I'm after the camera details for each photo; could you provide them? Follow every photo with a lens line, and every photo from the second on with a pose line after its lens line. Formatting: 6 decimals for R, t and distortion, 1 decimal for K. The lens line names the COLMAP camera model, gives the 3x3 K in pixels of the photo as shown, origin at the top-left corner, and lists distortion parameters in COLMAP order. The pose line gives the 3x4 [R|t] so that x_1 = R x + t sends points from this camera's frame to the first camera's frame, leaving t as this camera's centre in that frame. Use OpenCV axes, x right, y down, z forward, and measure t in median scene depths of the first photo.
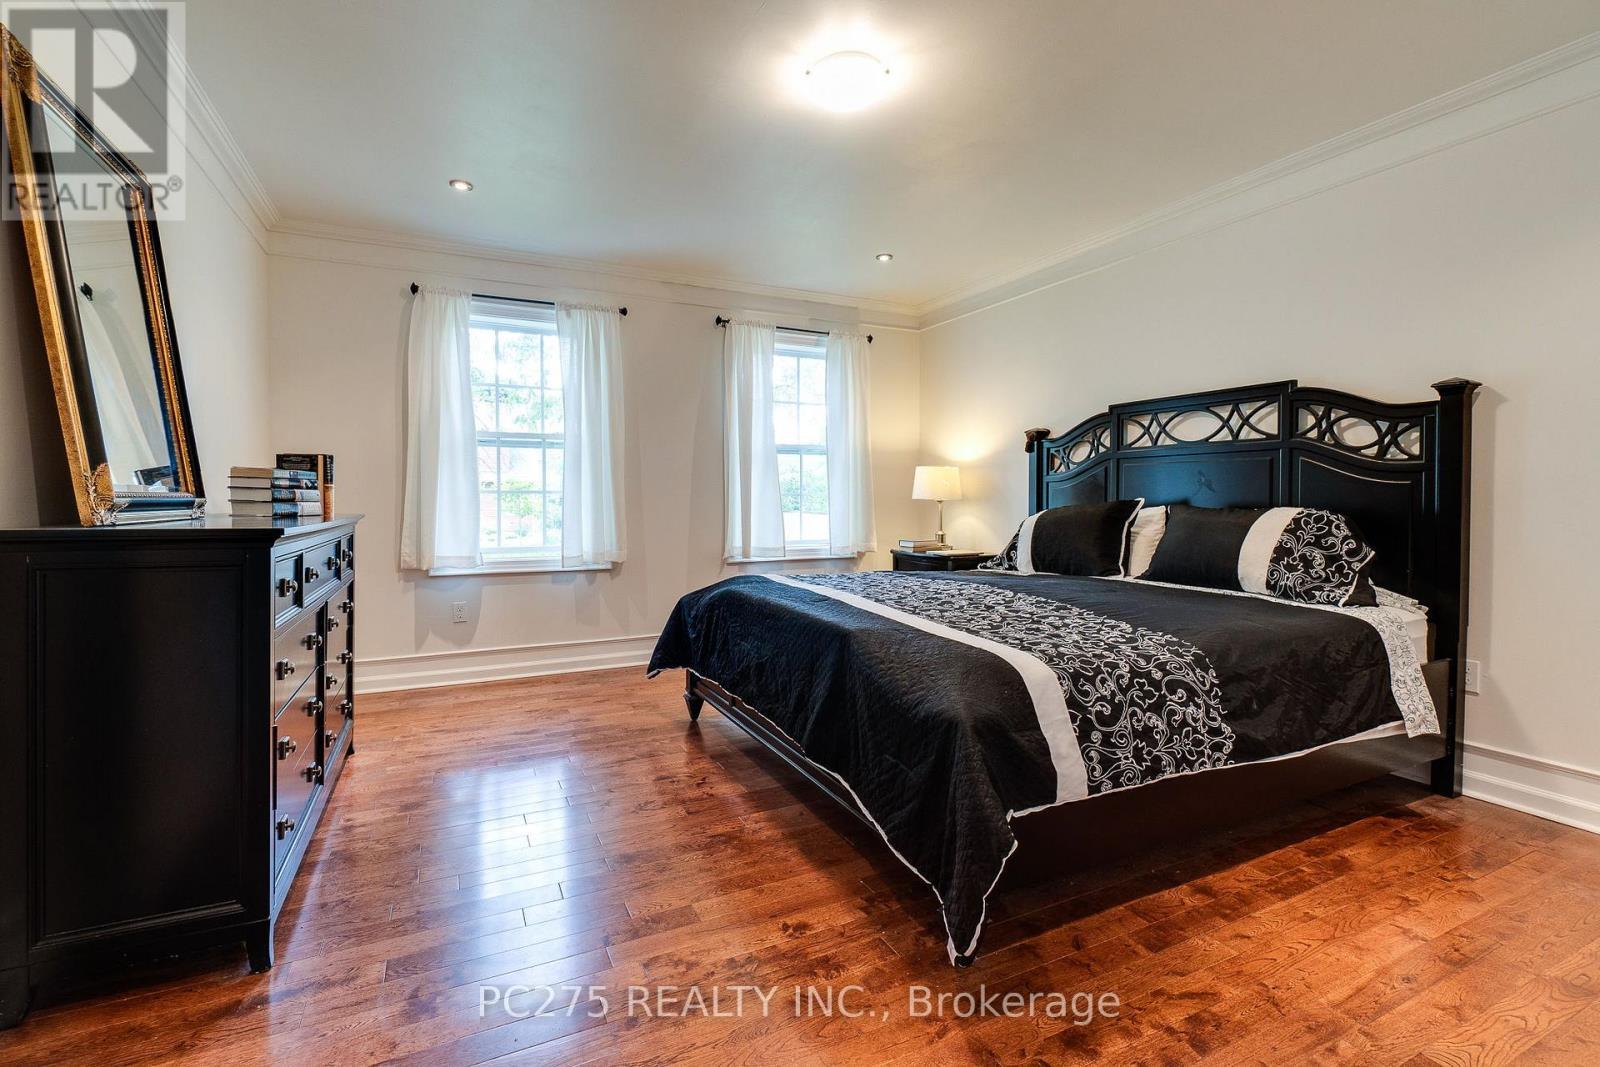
lens RADIAL K [[694.0, 0, 774.0], [0, 694.0, 508.5], [0, 0, 1]] dist [0.000091, 0.003477]
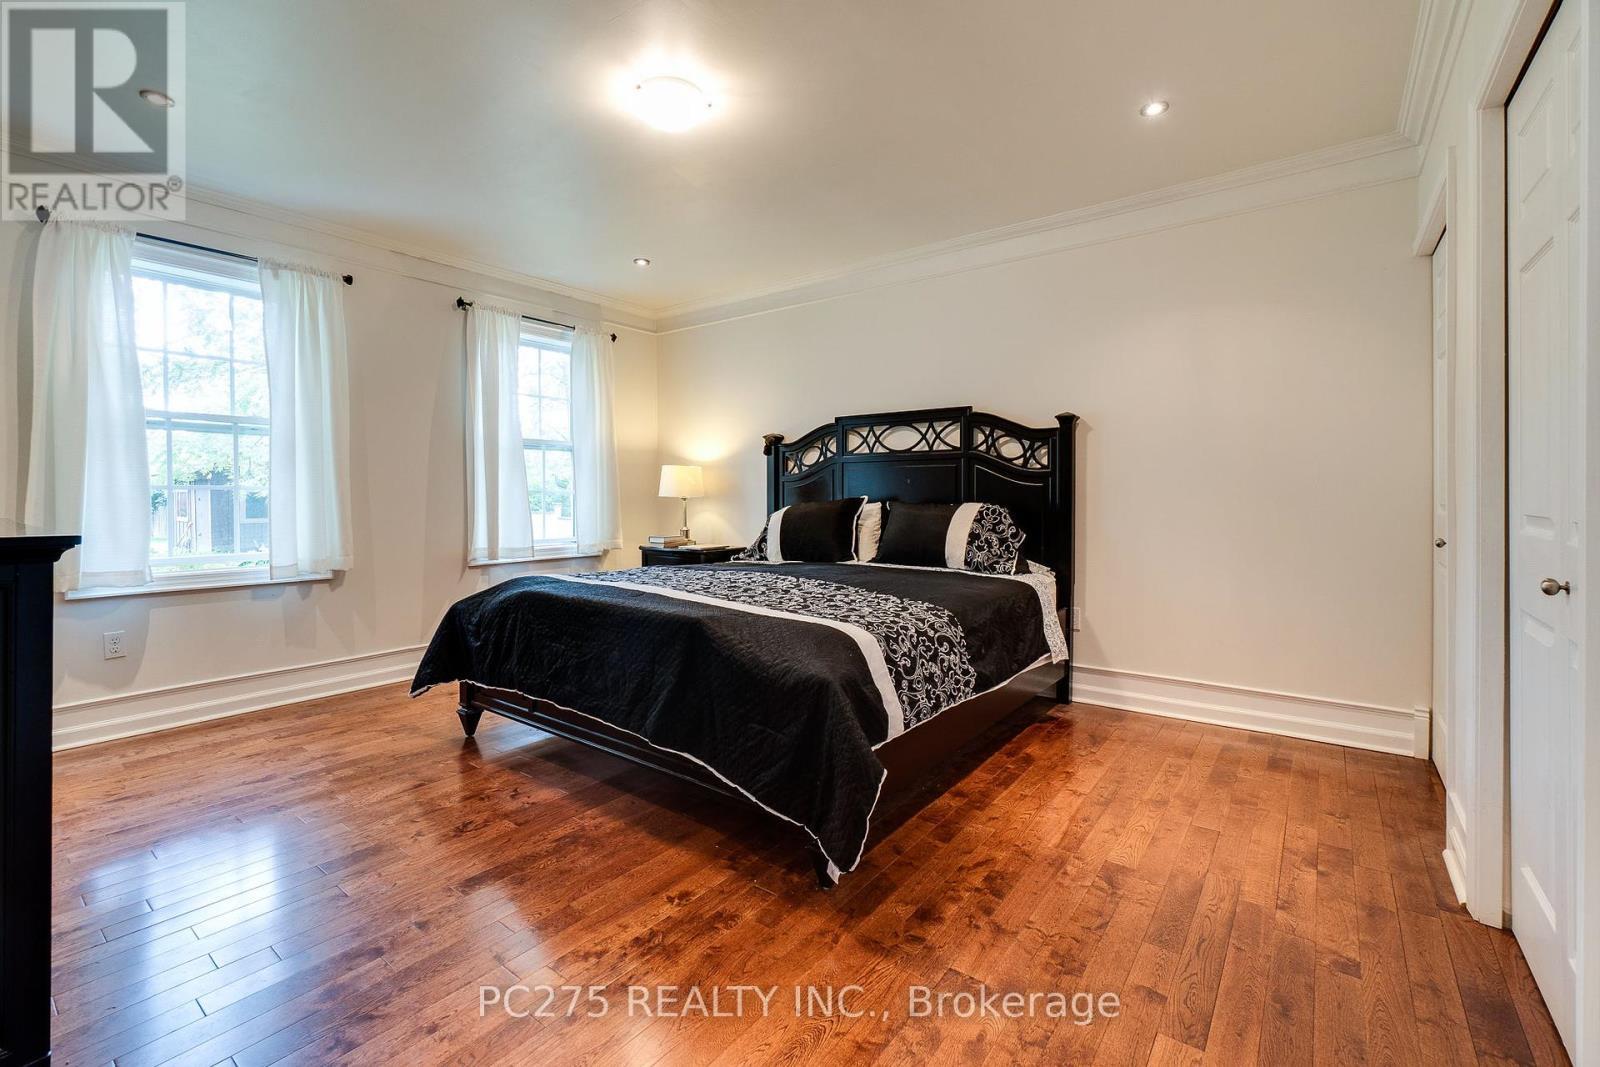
lens RADIAL K [[703.6, 0, 773.0], [0, 703.6, 499.7], [0, 0, 1]] dist [-0.000808, 0.001224]
pose [[0.892831, -0.002348, 0.450386, -0.189236], [0.006495, 0.999950, -0.007663, 0.000238], [-0.450346, 0.009767, 0.892801, -0.022615]]
